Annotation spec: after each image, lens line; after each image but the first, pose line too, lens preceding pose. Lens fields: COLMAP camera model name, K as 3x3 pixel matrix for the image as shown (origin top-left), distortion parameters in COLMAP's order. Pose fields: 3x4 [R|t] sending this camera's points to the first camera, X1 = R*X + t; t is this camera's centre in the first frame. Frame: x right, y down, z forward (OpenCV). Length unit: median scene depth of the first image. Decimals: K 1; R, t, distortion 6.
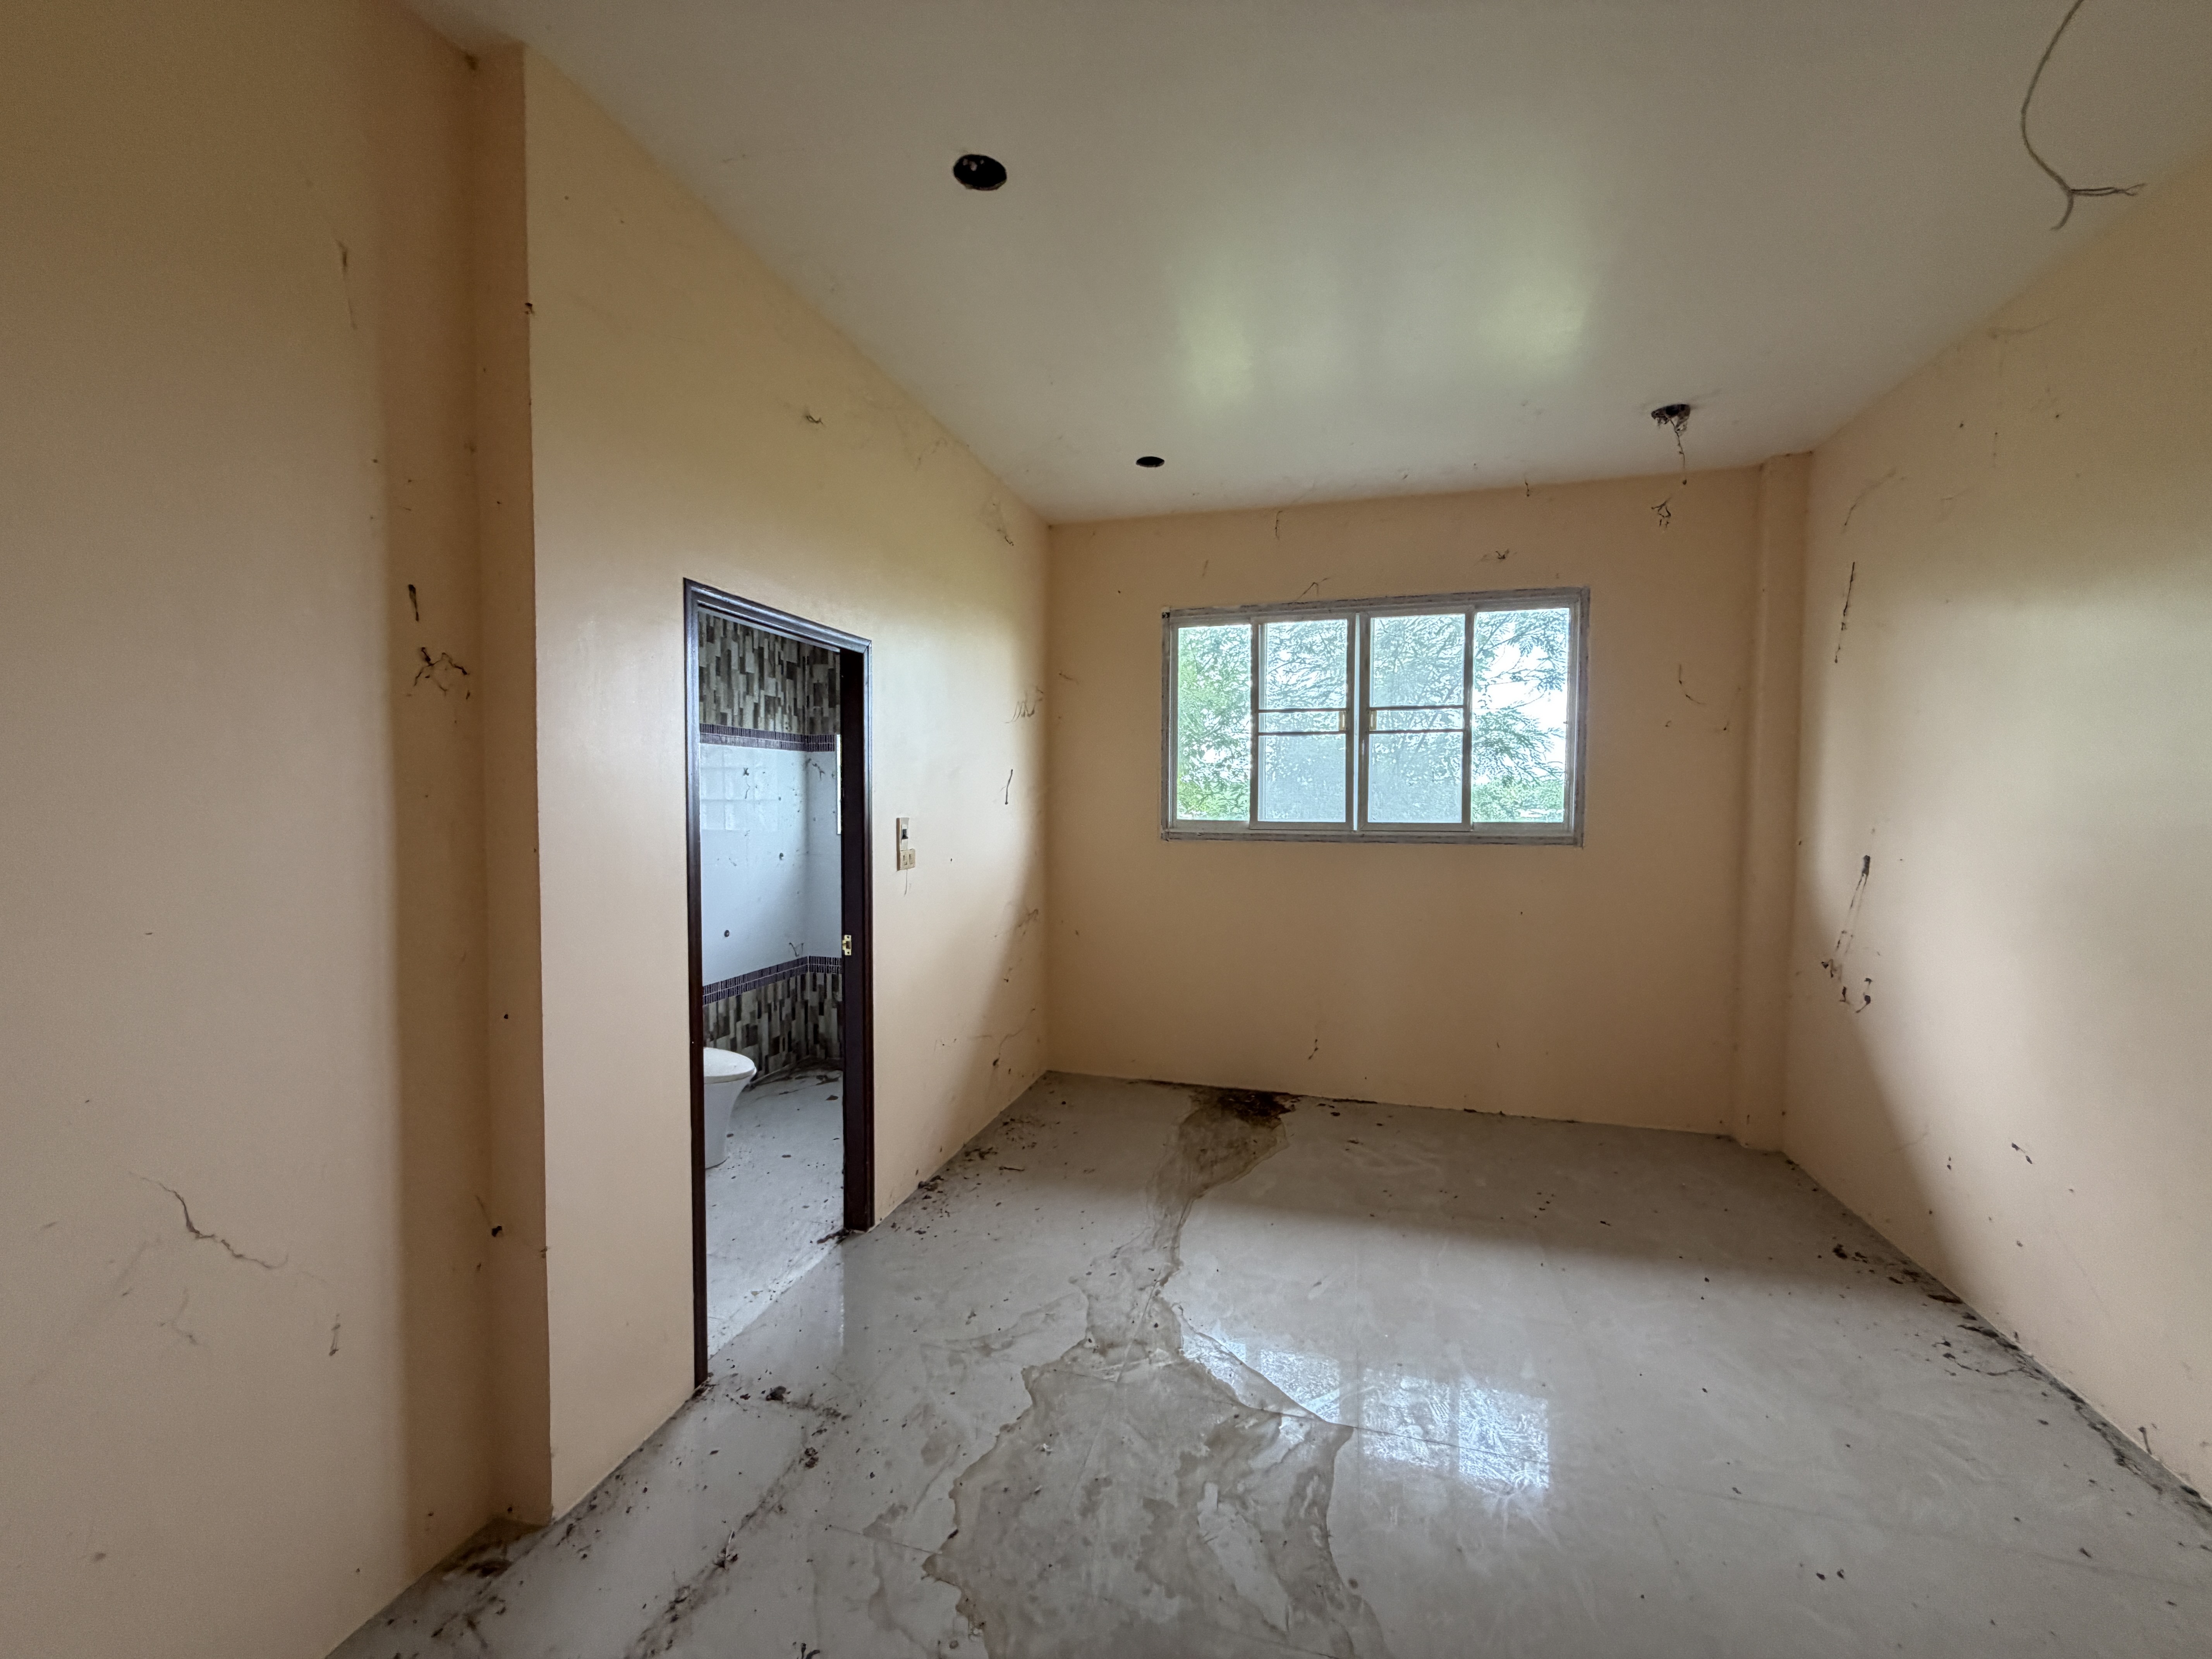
lens RADIAL K [[880.8, 0, 1104.6], [0, 880.8, 829.7], [0, 0, 1]] dist [-0.000087, 0.000334]
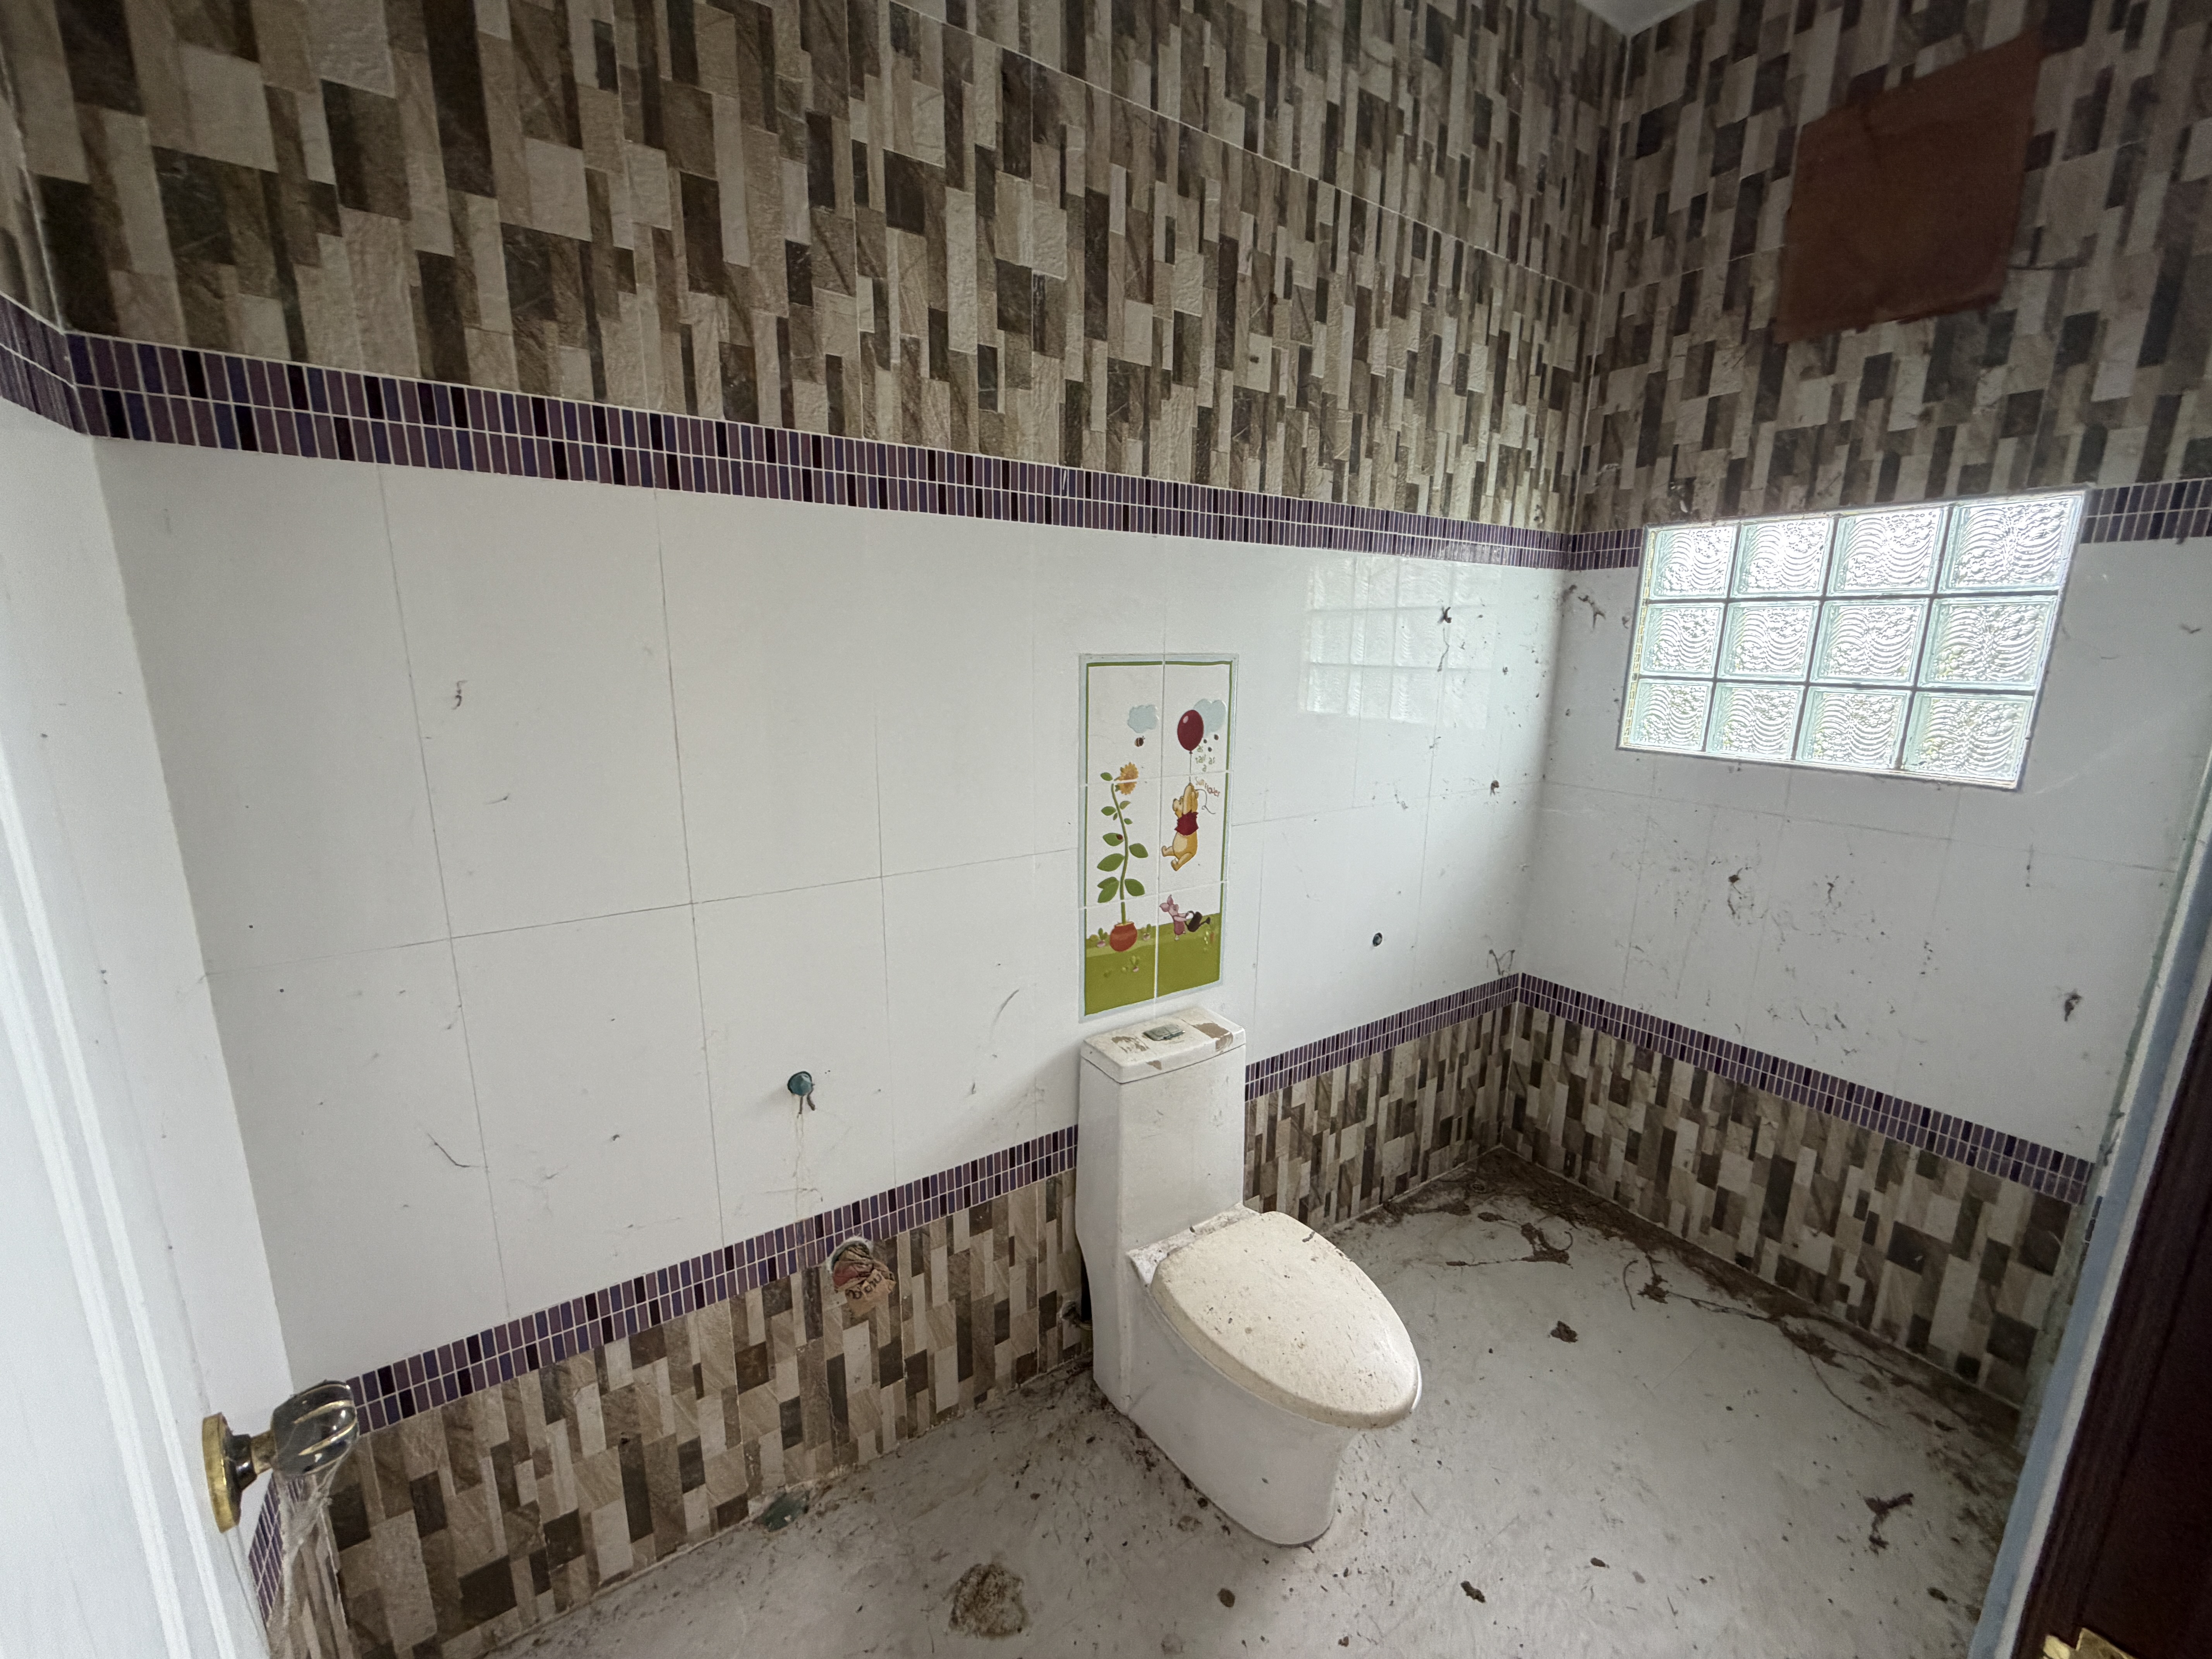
lens RADIAL K [[880.8, 0, 1099.9], [0, 880.8, 829.6], [0, 0, 1]] dist [-0.000087, 0.000334]
pose [[0.755867, 0.141967, -0.639148, -0.213992], [-0.029924, 0.982679, 0.182883, -0.031209], [0.654041, -0.119110, 0.747023, 0.477788]]
